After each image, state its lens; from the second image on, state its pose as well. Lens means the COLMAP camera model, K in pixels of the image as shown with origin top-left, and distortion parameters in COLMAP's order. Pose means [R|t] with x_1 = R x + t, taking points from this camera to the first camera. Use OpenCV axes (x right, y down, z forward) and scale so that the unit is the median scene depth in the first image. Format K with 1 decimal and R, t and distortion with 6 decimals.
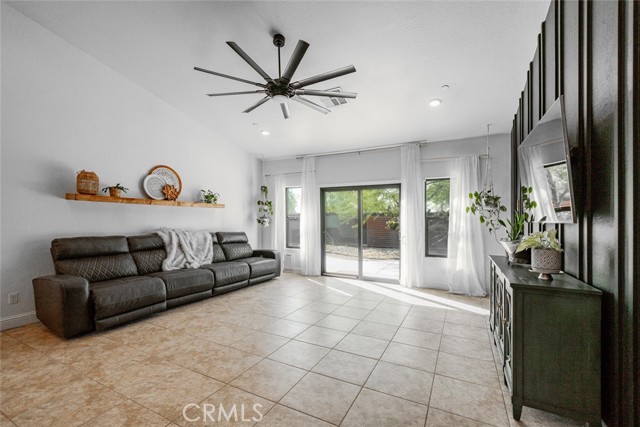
lens RADIAL K [[271.5, 0, 320.0], [0, 271.5, 217.6], [0, 0, 1]] dist [-0.000804, -0.000140]
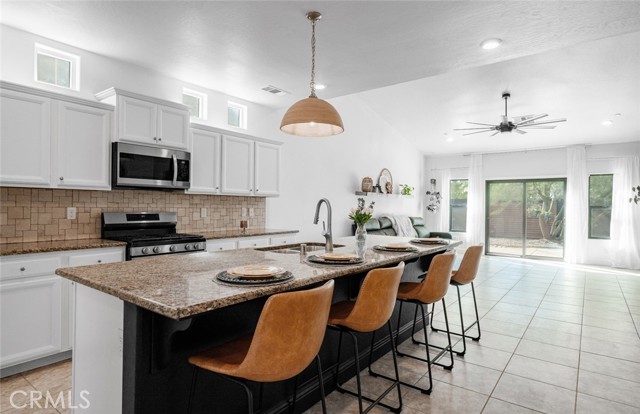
lens RADIAL K [[361.6, 0, 319.2], [0, 361.6, 206.5], [0, 0, 1]] dist [0.002232, 0.000406]
pose [[0.987124, 0.004489, -0.159896, -0.538135], [-0.002841, 0.999941, 0.010530, -0.012228], [0.159934, -0.009940, 0.987078, -0.780446]]
